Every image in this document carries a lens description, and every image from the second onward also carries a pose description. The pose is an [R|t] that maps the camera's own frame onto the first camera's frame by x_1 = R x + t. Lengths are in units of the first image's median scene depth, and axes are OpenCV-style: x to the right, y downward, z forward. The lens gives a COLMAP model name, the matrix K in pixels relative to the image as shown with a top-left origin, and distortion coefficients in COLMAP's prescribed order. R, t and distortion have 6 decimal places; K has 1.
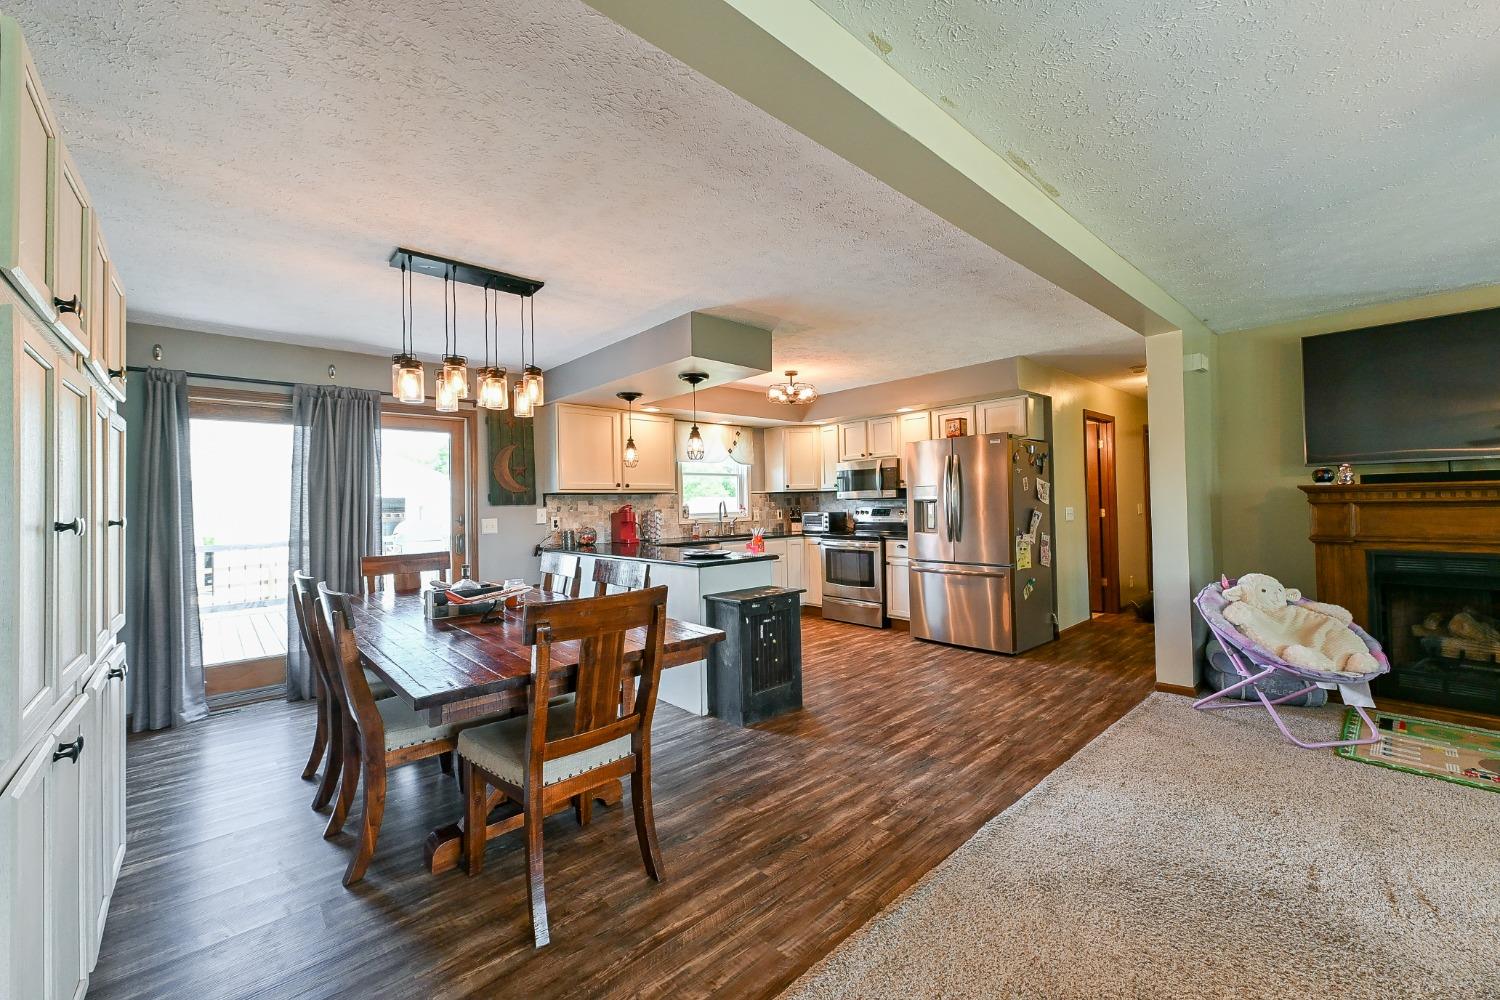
lens RADIAL K [[589.8, 0, 726.2], [0, 589.8, 488.4], [0, 0, 1]] dist [0.005482, -0.001399]
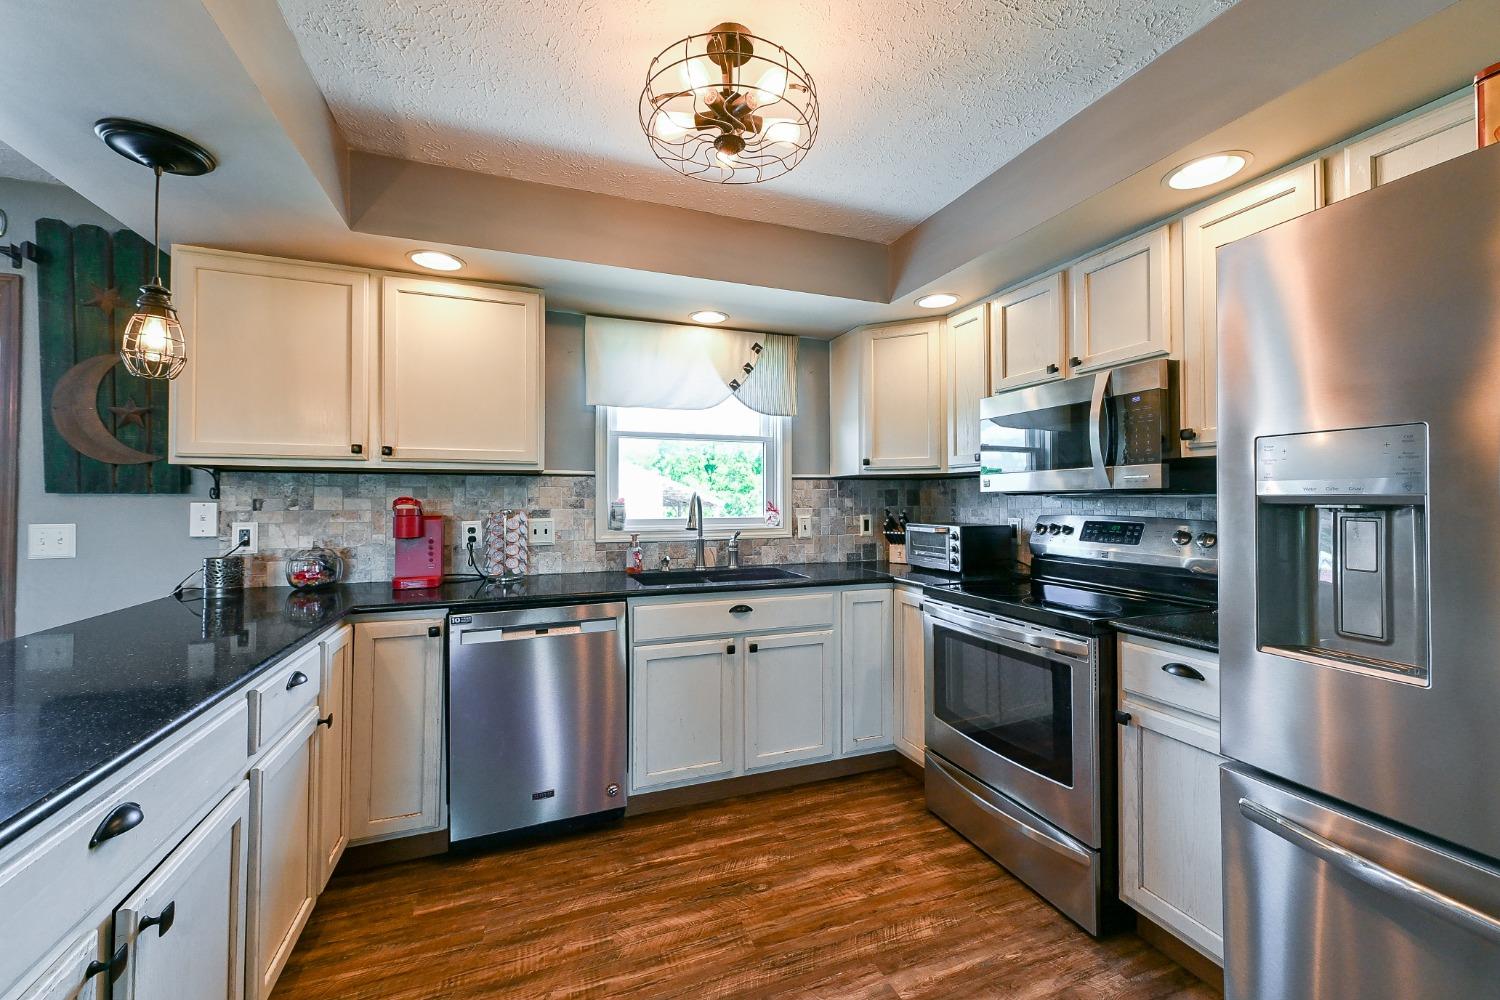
lens RADIAL K [[589.8, 0, 744.7], [0, 589.8, 491.7], [0, 0, 1]] dist [0.005482, -0.001399]
pose [[0.943788, 0.012550, -0.330314, 0.199416], [-0.008057, 0.999856, 0.014967, 0.015357], [0.330454, -0.011464, 0.943752, 0.689596]]
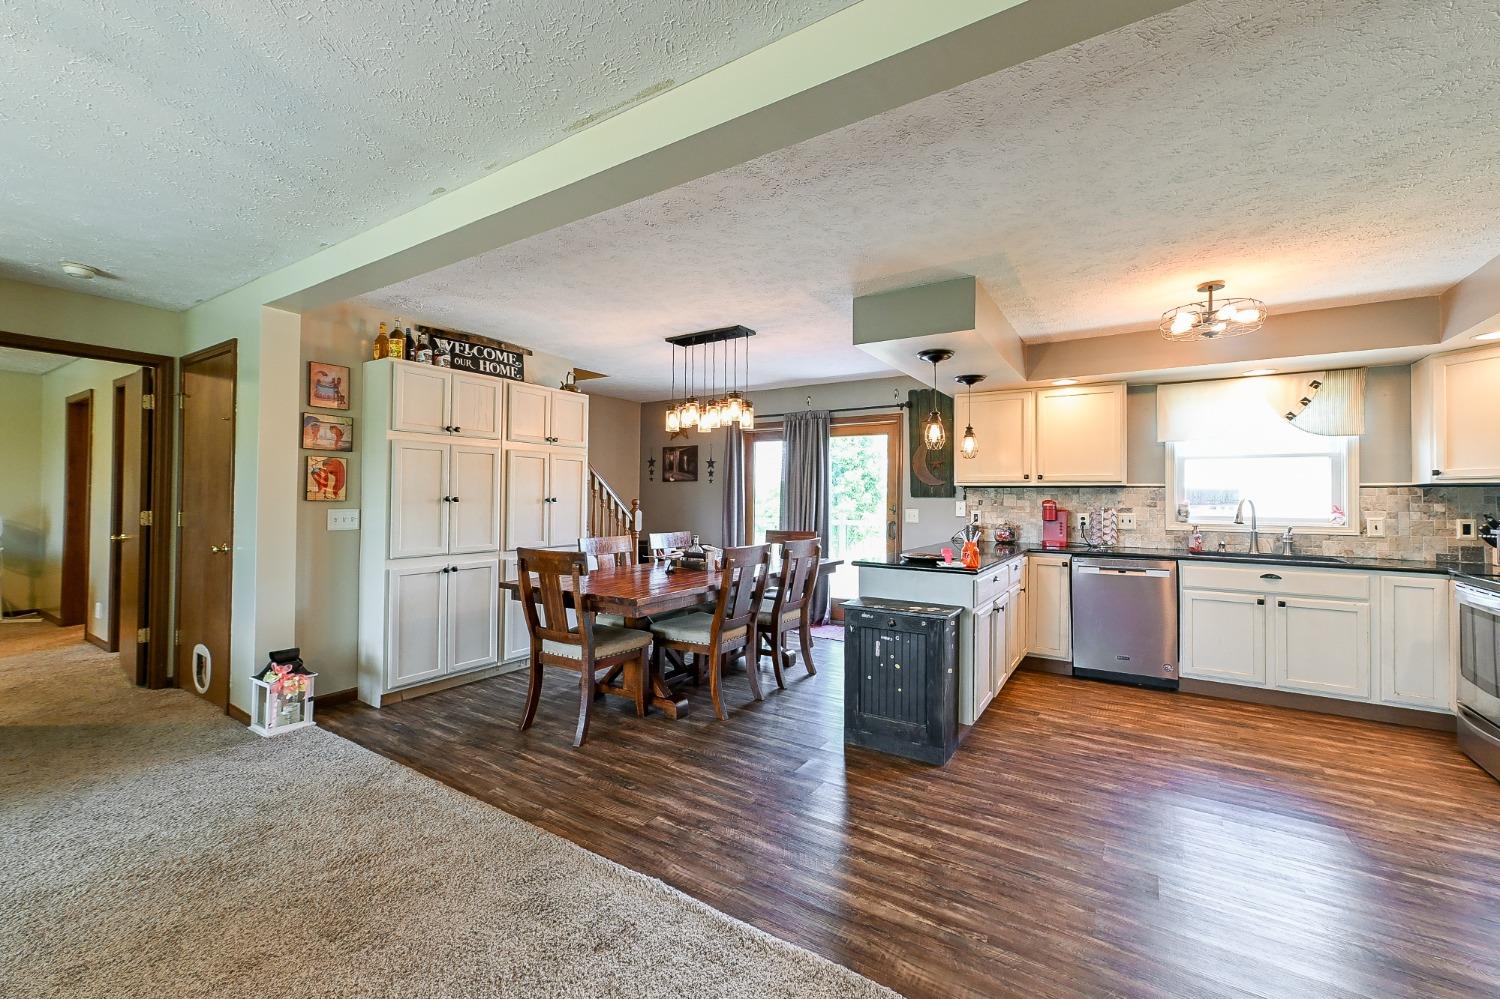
lens RADIAL K [[589.8, 0, 749.6], [0, 589.8, 489.9], [0, 0, 1]] dist [0.005482, -0.001399]
pose [[0.284052, 0.008408, -0.958772, 0.518701], [0.010377, 0.999876, 0.011843, -0.001207], [0.958753, -0.013313, 0.283929, 0.359484]]
